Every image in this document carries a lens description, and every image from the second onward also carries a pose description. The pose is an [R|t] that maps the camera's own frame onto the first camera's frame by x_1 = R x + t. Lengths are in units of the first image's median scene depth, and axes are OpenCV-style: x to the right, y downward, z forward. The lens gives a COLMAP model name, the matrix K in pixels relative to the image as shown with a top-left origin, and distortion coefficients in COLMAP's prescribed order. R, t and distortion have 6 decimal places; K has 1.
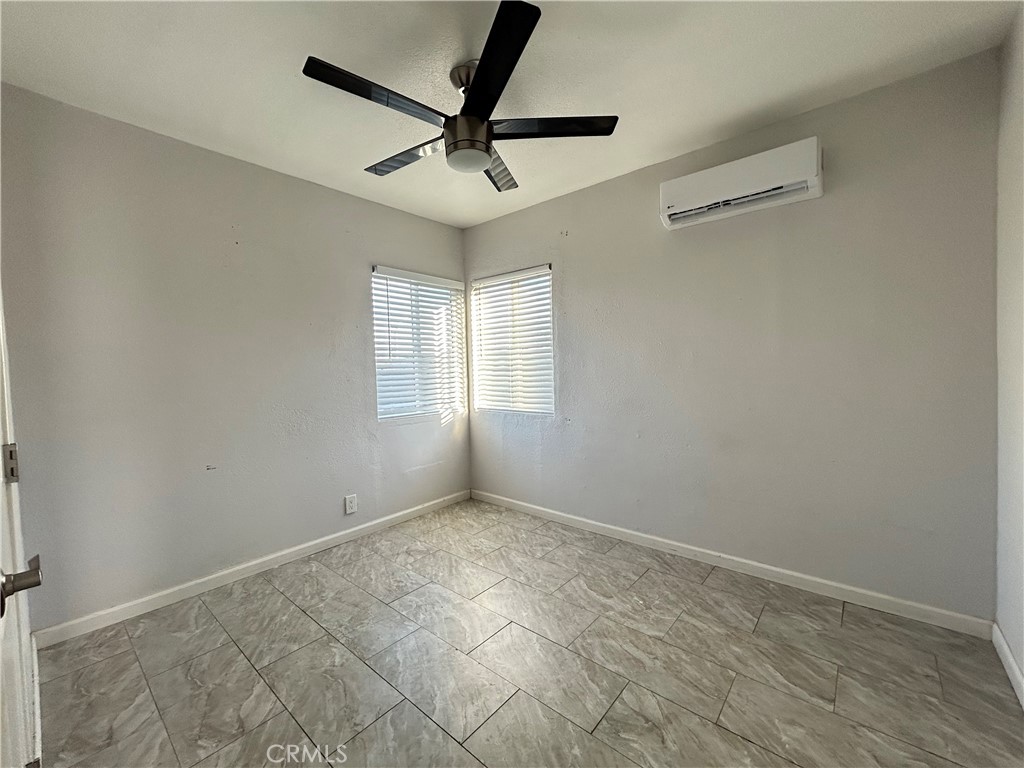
lens RADIAL K [[413.5, 0, 512.2], [0, 413.5, 383.2], [0, 0, 1]] dist [0.000870, 0.000171]
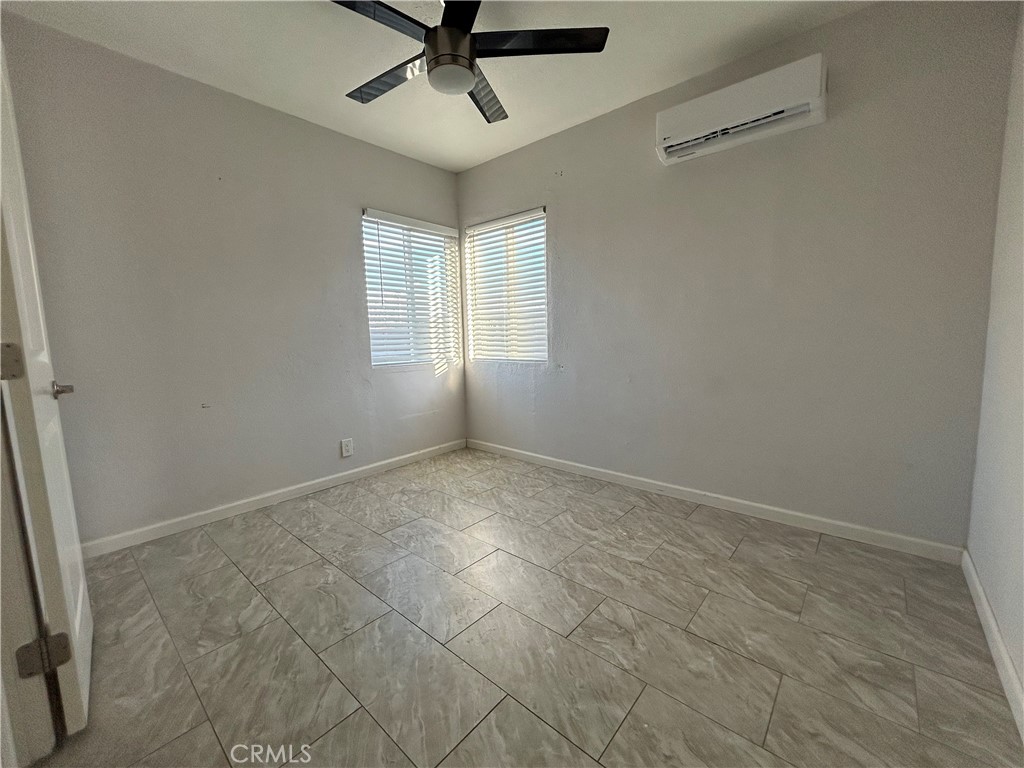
lens RADIAL K [[413.5, 0, 512.2], [0, 413.5, 383.2], [0, 0, 1]] dist [0.000870, 0.000171]
pose [[0.999948, 0.002692, -0.009862, 0.039113], [-0.001910, 0.996911, 0.078512, 0.072900], [0.010043, -0.078489, 0.996864, -0.004266]]
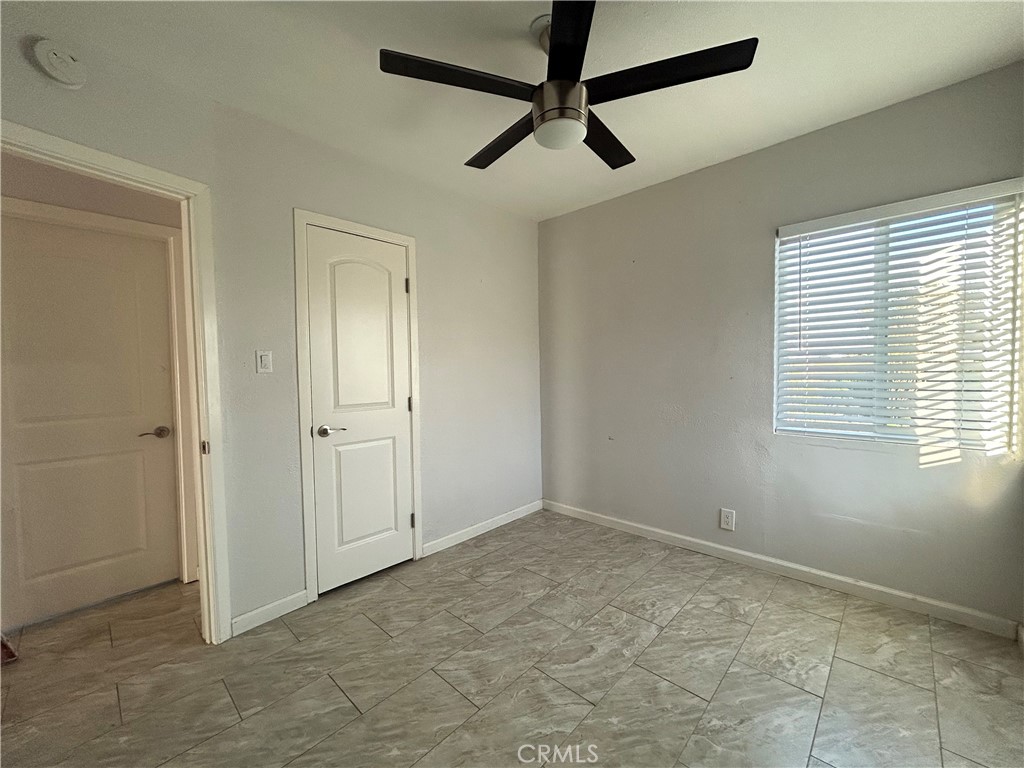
lens RADIAL K [[413.5, 0, 512.2], [0, 413.5, 383.2], [0, 0, 1]] dist [0.000870, 0.000171]
pose [[-0.050267, 0.059484, -0.996963, 0.676937], [-0.016958, 0.998030, 0.060402, -0.055583], [0.998592, 0.019942, -0.049159, 0.808246]]
